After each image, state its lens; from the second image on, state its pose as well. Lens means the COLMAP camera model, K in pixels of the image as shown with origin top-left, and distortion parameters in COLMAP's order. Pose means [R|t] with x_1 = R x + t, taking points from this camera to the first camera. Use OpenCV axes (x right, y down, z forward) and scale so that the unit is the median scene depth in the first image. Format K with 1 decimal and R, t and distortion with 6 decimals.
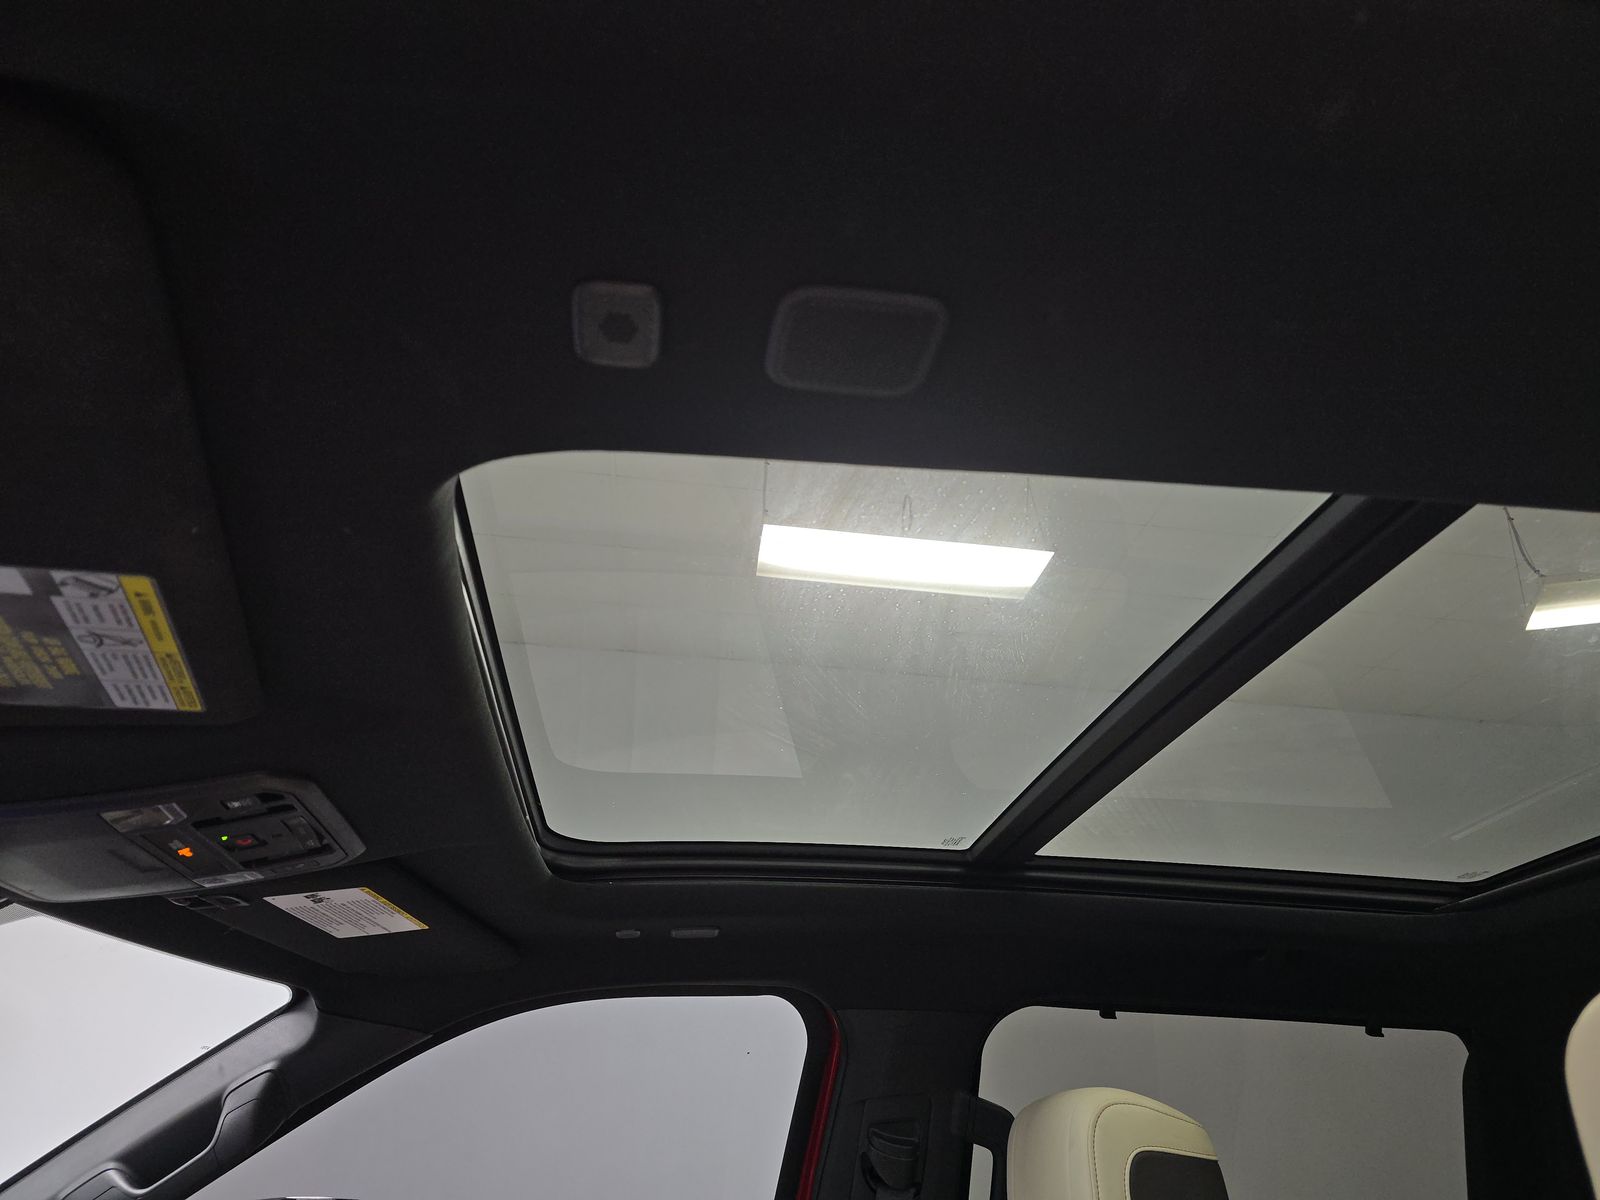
lens RADIAL K [[1064.6, 0, 799.8], [0, 1064.6, 593.7], [0, 0, 1]] dist [0.017289, -0.004290]
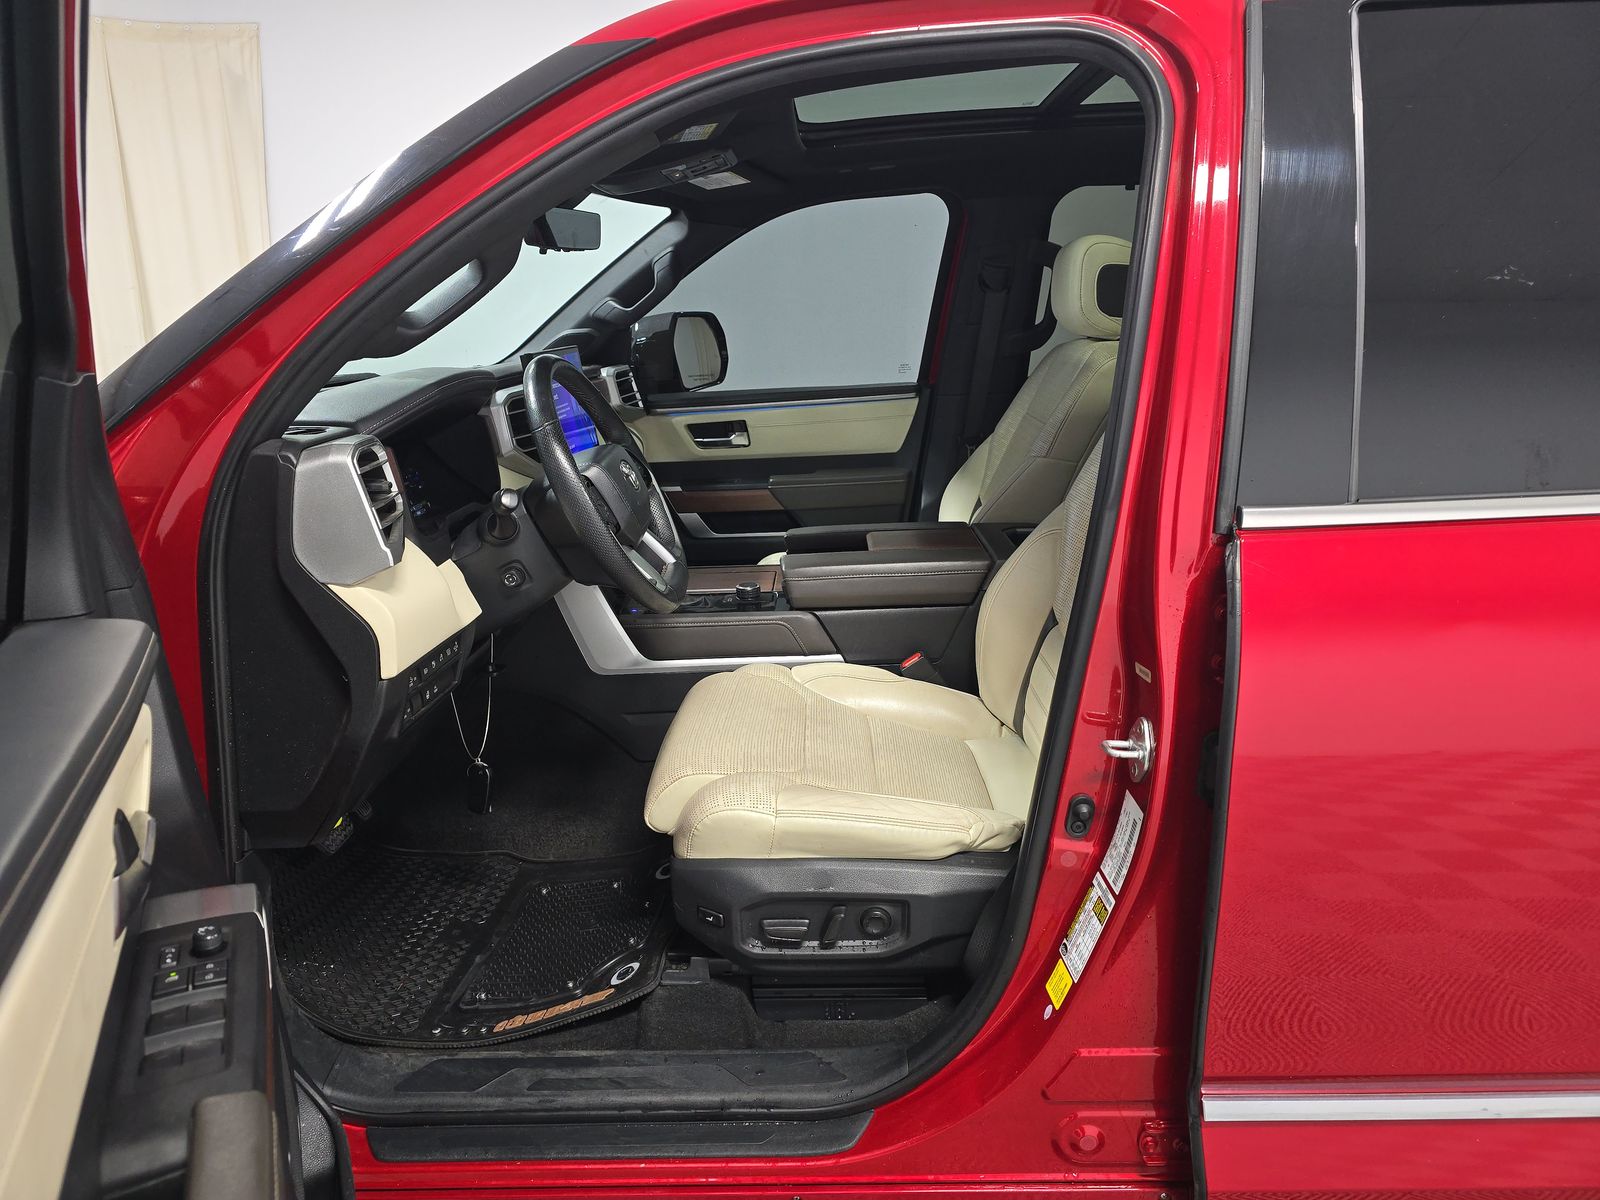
lens RADIAL K [[1064.6, 0, 799.8], [0, 1064.6, 593.7], [0, 0, 1]] dist [0.017289, -0.004290]
pose [[0.984060, -0.003616, -0.177798, 0.080806], [0.125346, 0.723318, 0.679043, -0.398813], [0.126149, -0.690506, 0.712242, -0.794560]]
